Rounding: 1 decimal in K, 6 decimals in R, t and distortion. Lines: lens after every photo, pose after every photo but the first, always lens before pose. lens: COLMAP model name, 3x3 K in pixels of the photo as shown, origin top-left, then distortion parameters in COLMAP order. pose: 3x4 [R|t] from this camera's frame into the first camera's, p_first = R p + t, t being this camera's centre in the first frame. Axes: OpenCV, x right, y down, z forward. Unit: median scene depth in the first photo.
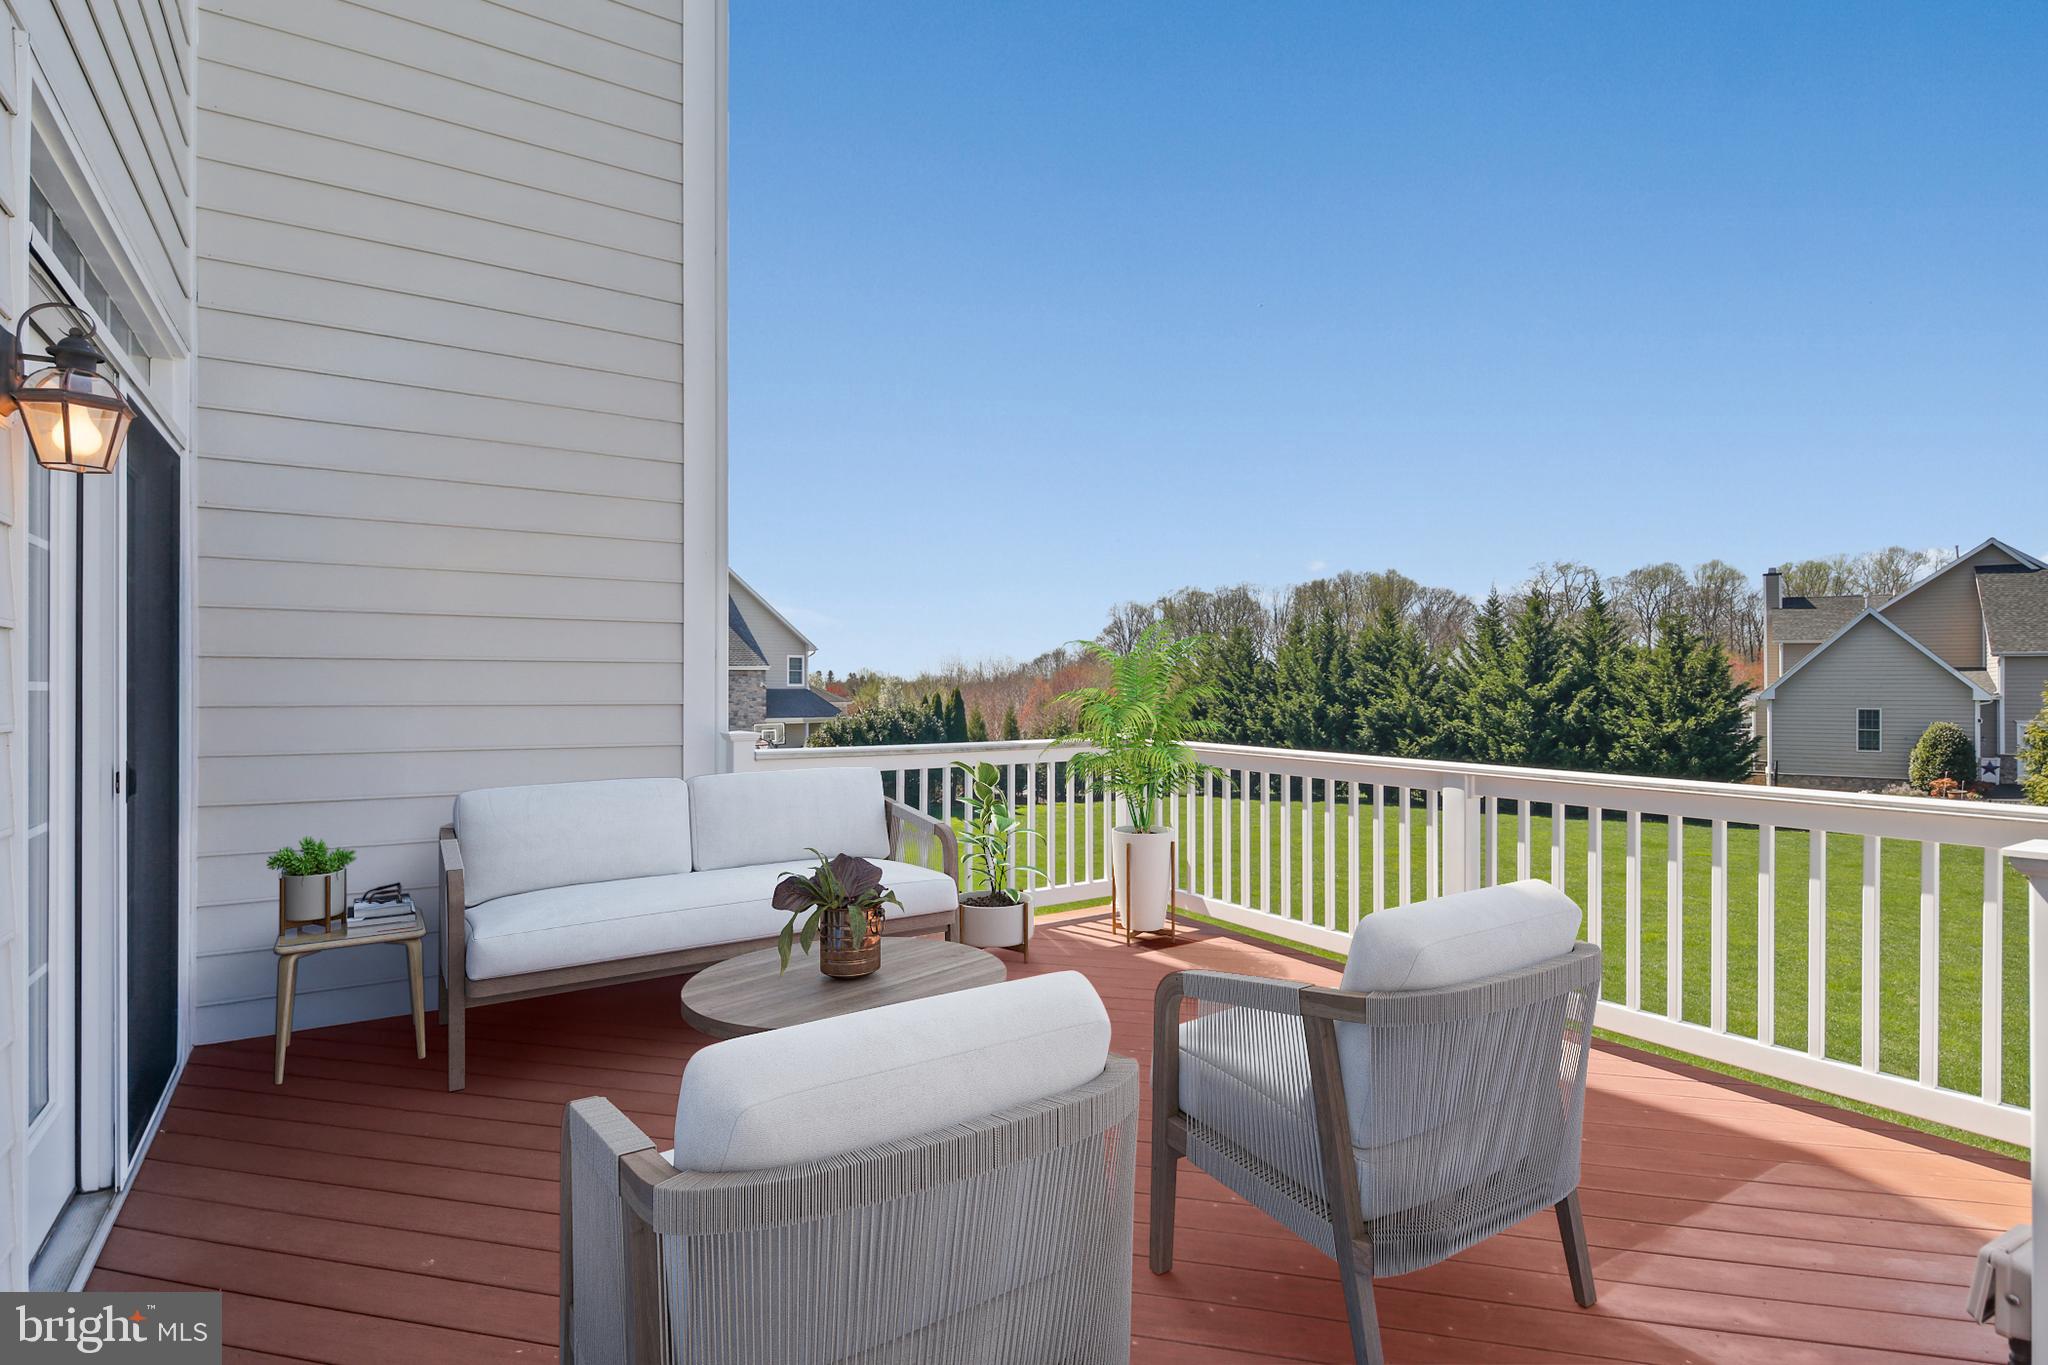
lens RADIAL K [[971.3, 0, 1017.4], [0, 971.3, 693.6], [0, 0, 1]] dist [-0.001653, 0.000142]
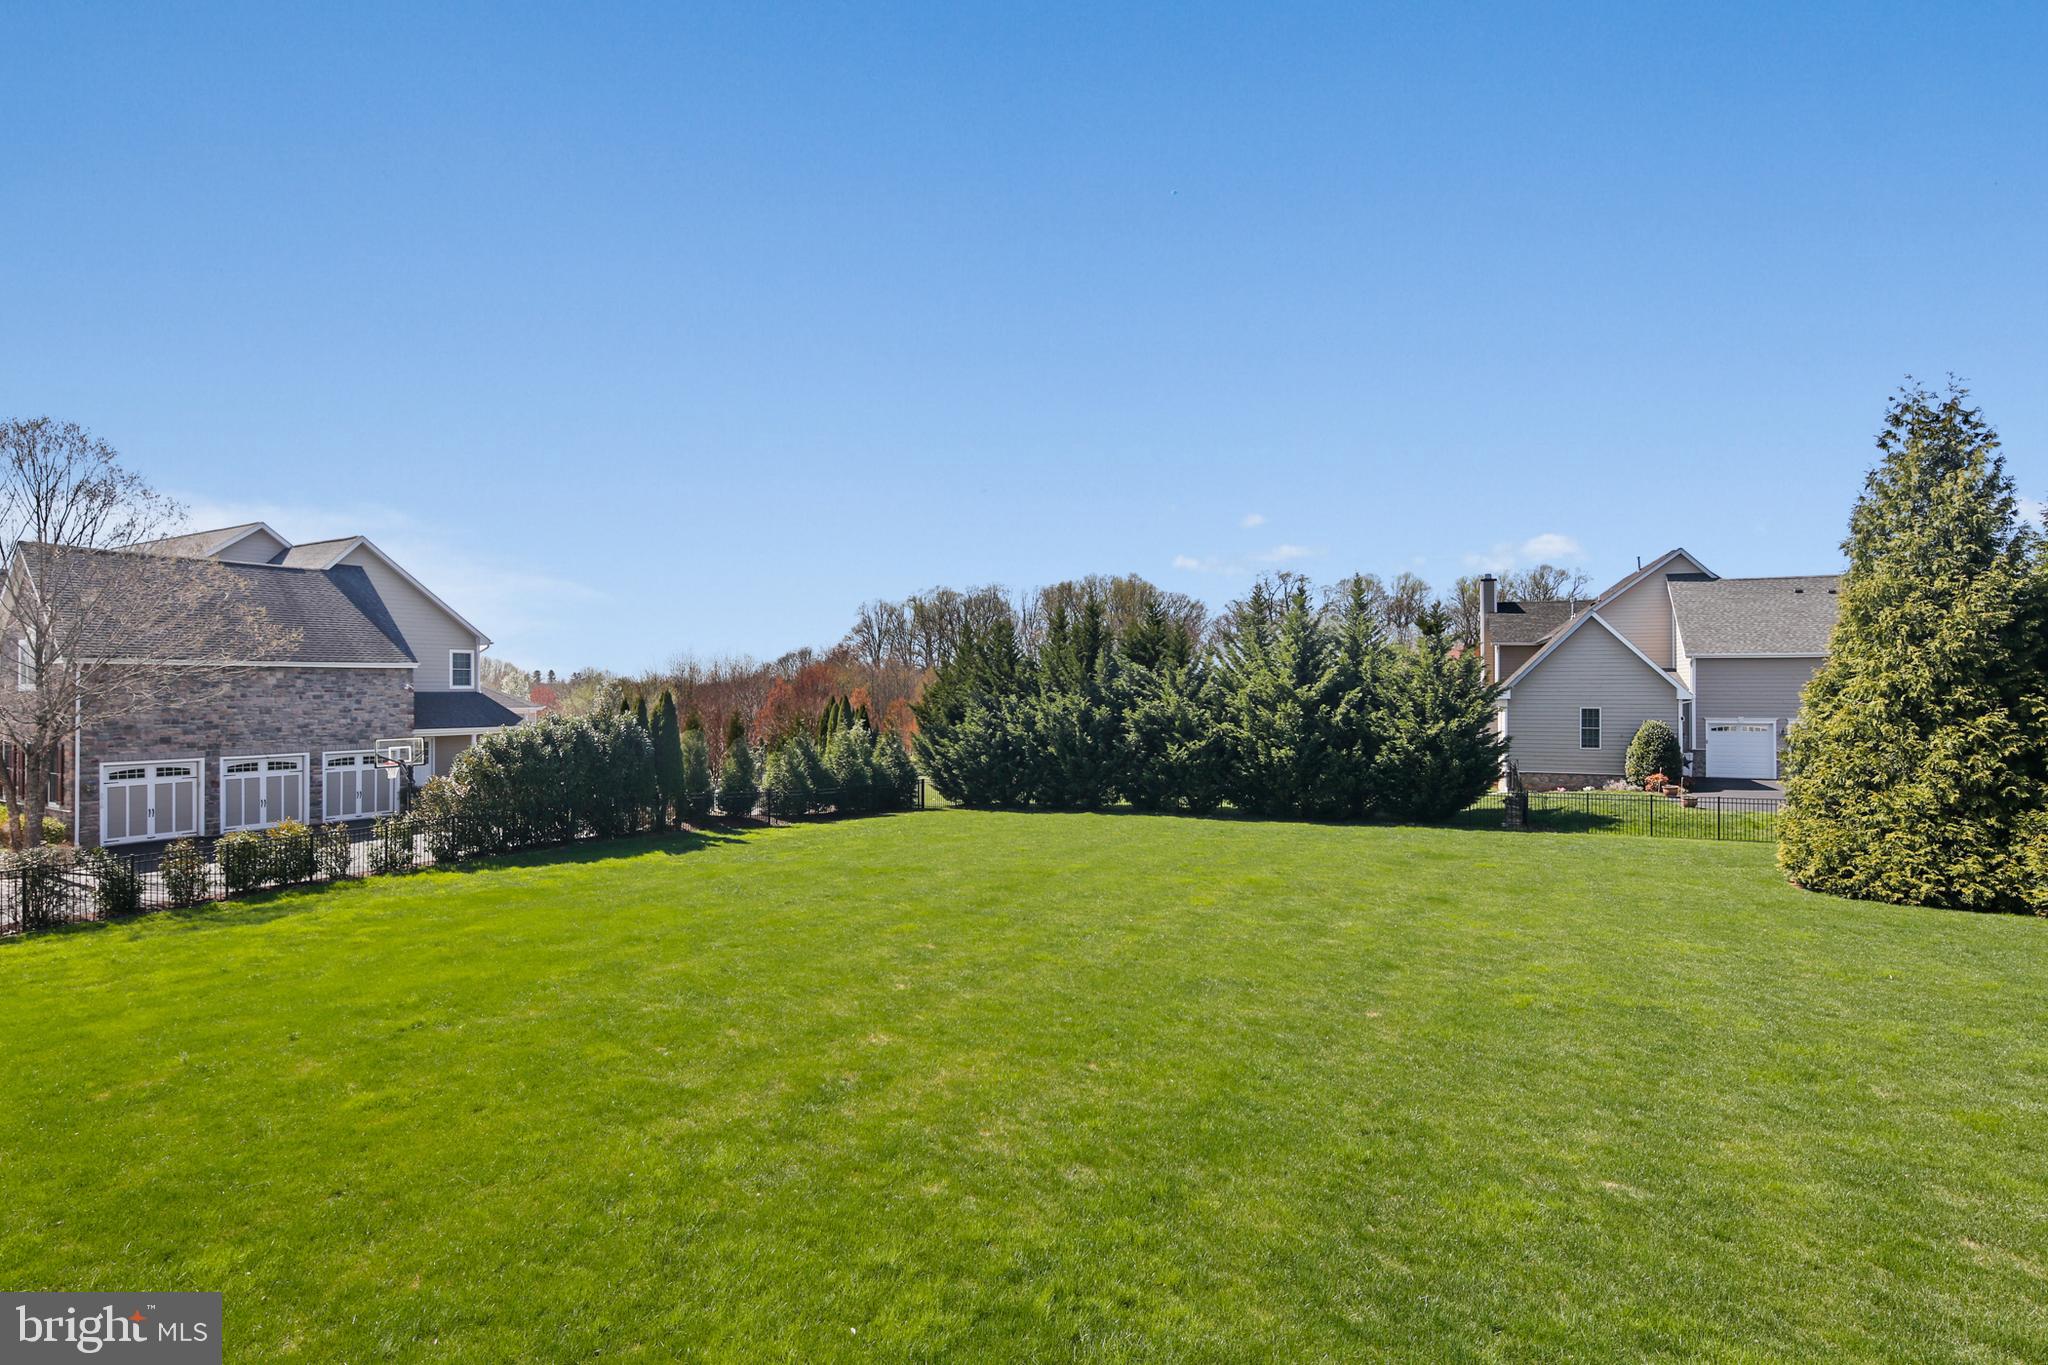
lens RADIAL K [[971.3, 0, 1016.6], [0, 971.3, 688.8], [0, 0, 1]] dist [-0.001653, 0.000142]
pose [[0.967731, -0.002450, 0.251974, 0.016095], [0.003798, 0.999981, -0.004864, -0.001844], [-0.251957, 0.005664, 0.967722, 0.126543]]
